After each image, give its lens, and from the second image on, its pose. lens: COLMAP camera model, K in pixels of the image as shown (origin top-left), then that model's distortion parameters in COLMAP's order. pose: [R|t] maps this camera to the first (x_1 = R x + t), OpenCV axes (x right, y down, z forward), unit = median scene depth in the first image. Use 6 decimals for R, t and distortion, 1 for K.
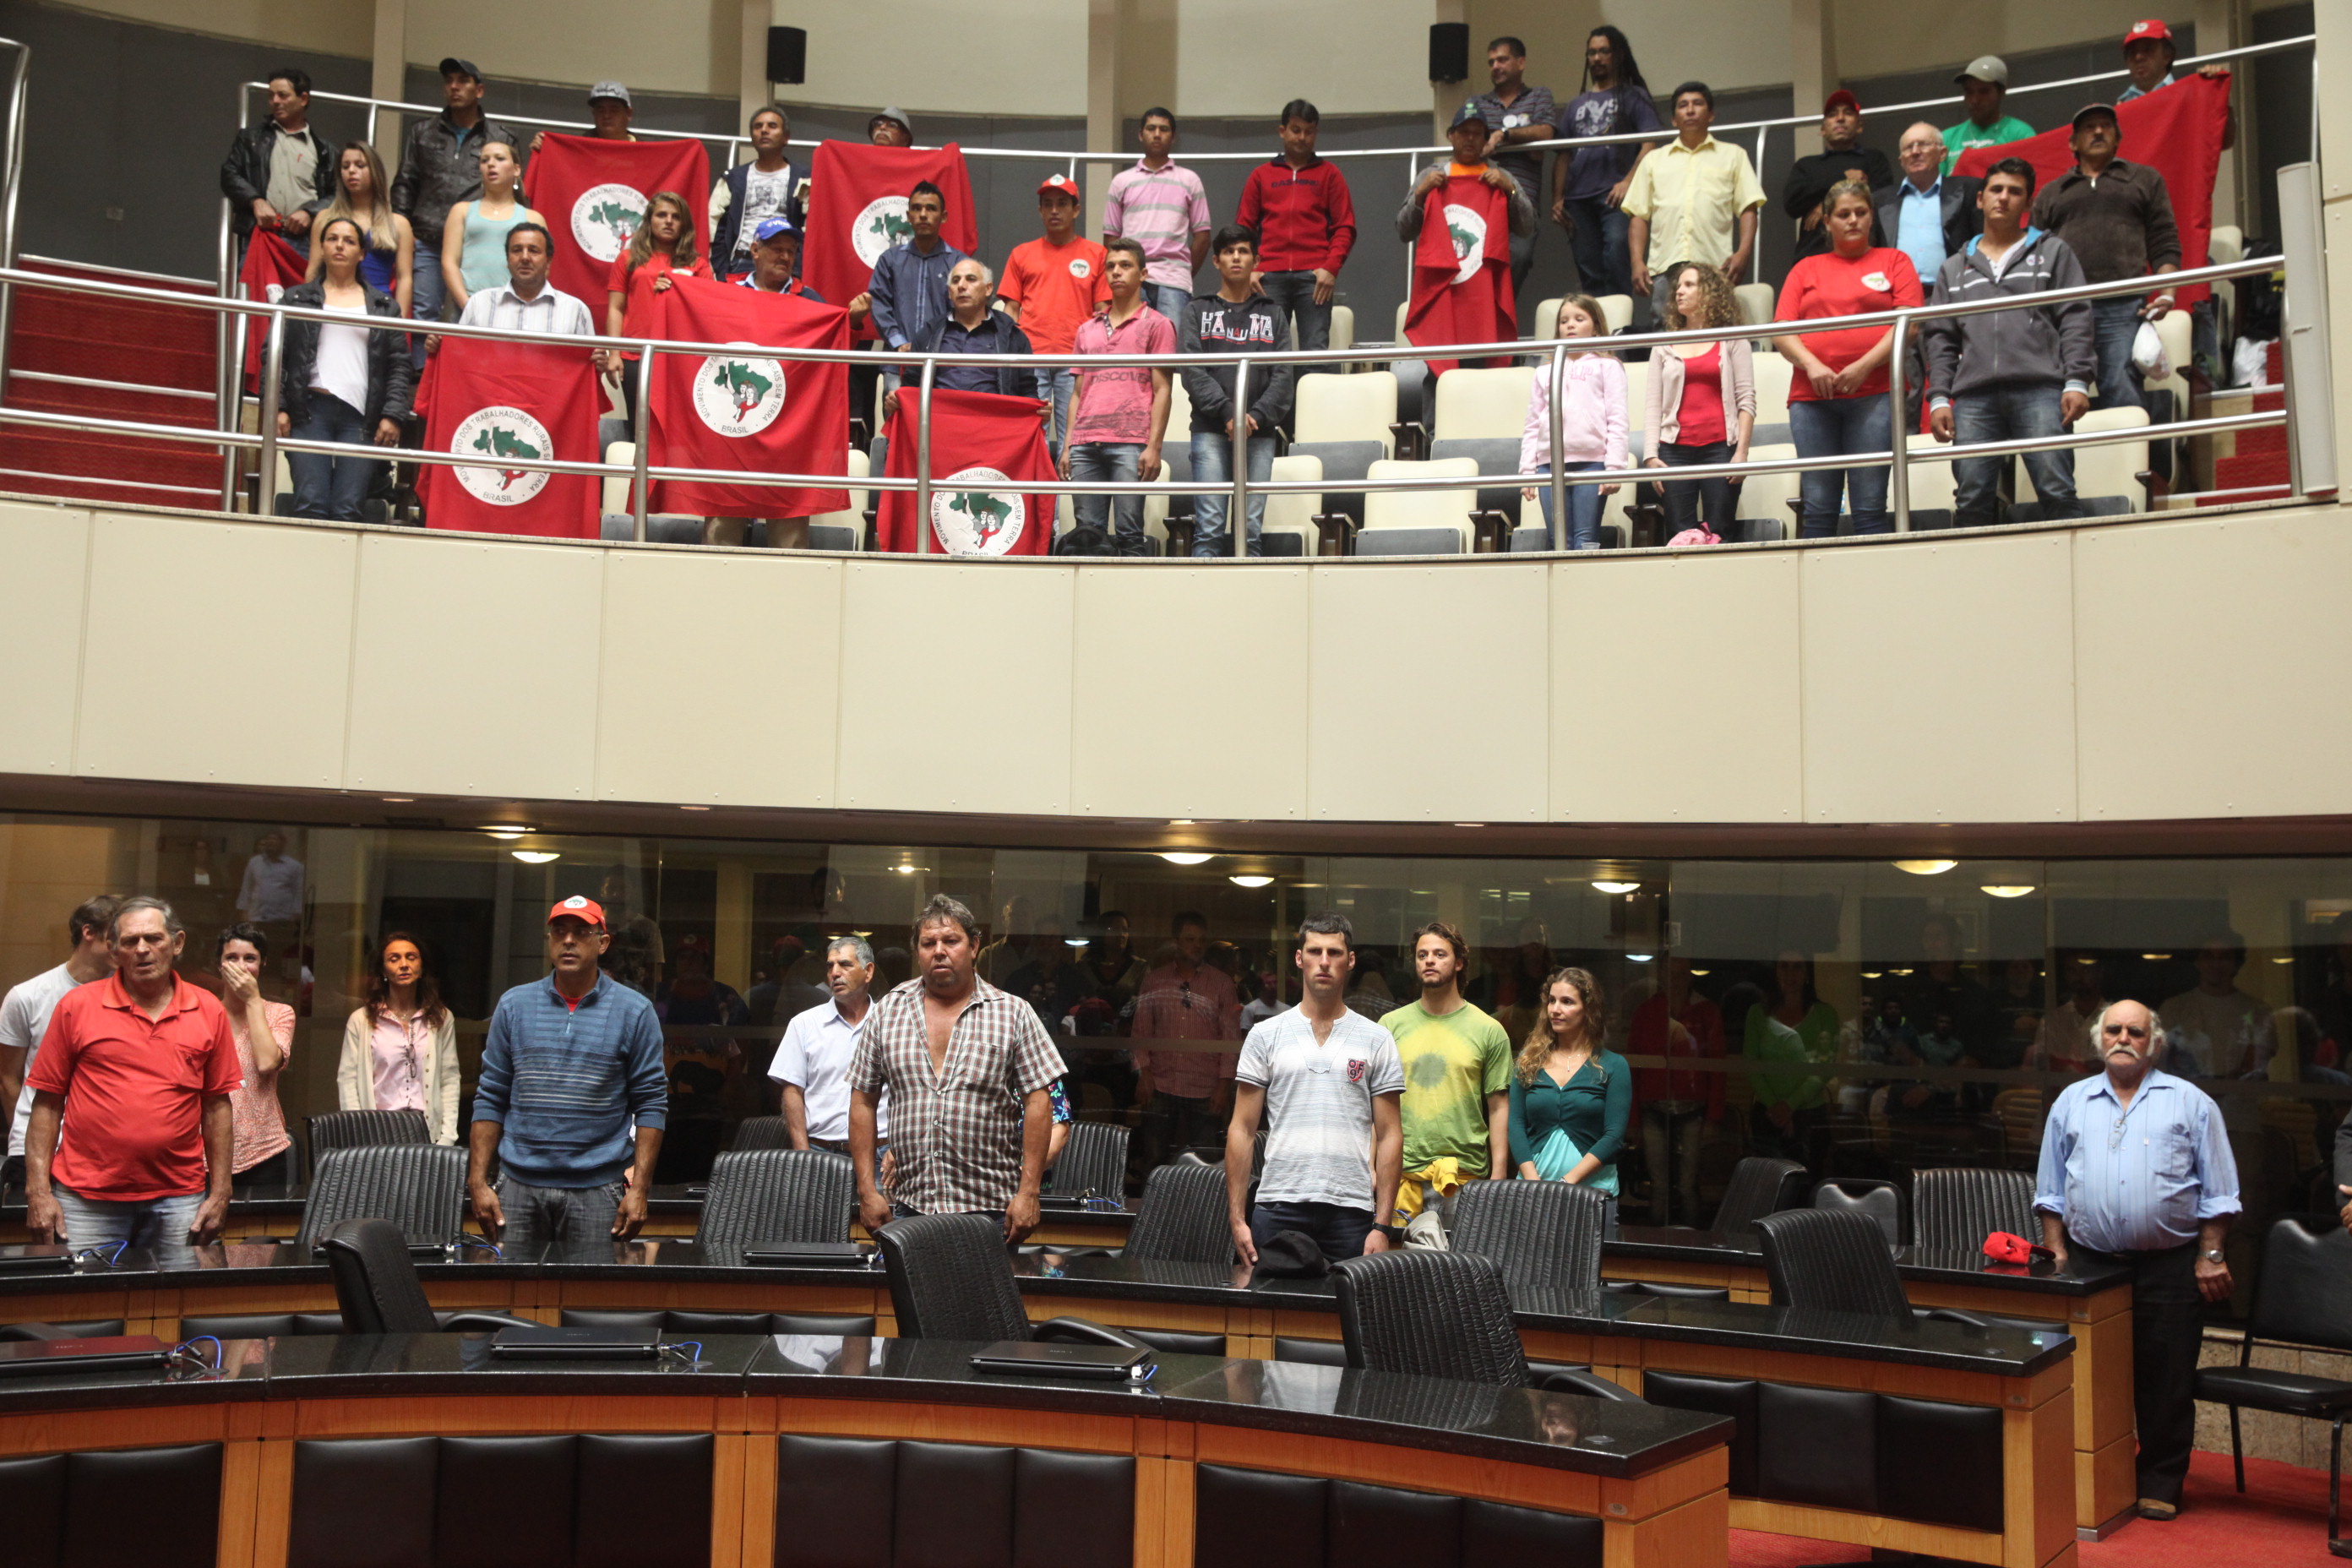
lens RADIAL K [[2323.0, 0, 1176.0], [0, 2323.0, 784.0], [0, 0, 1]] dist [-0.004399, 0.018509]
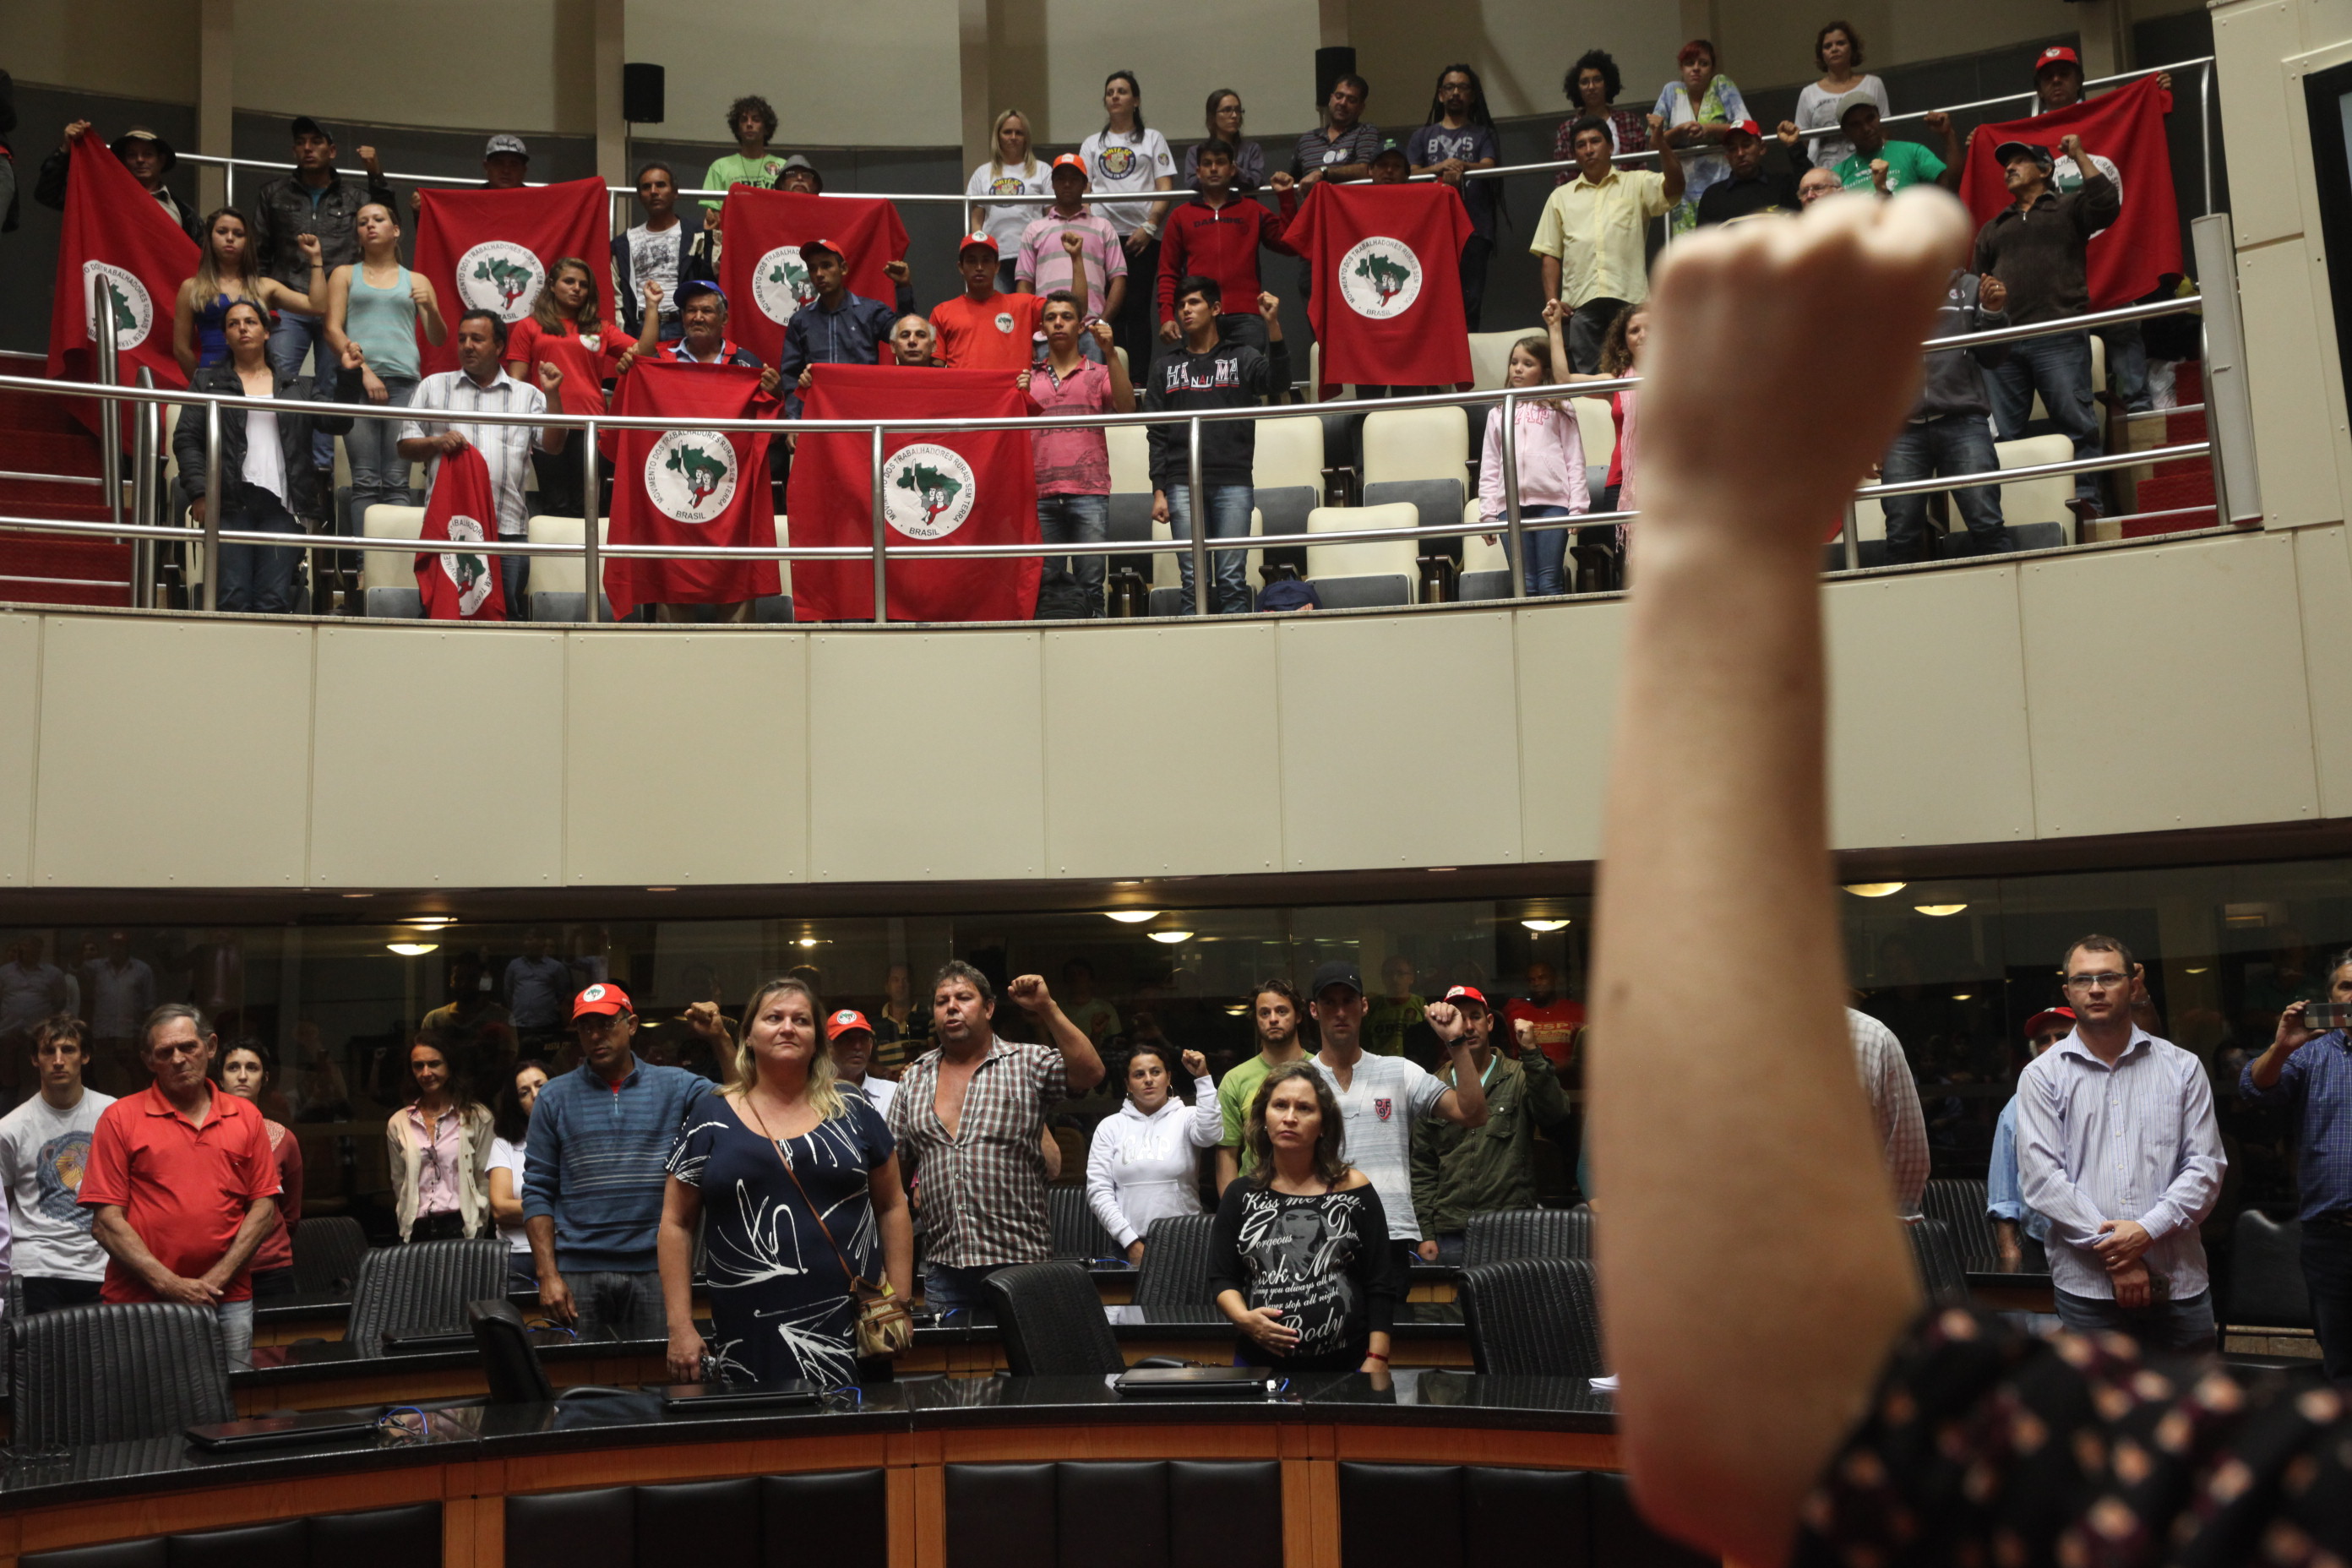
lens RADIAL K [[2600.6, 0, 1176.0], [0, 2600.6, 784.0], [0, 0, 1]] dist [0.021864, -0.008931]
pose [[0.995783, -0.043920, 0.080543, -0.077642], [0.045354, 0.998842, -0.016061, -0.006753], [-0.079744, 0.019647, 0.996622, -0.119105]]
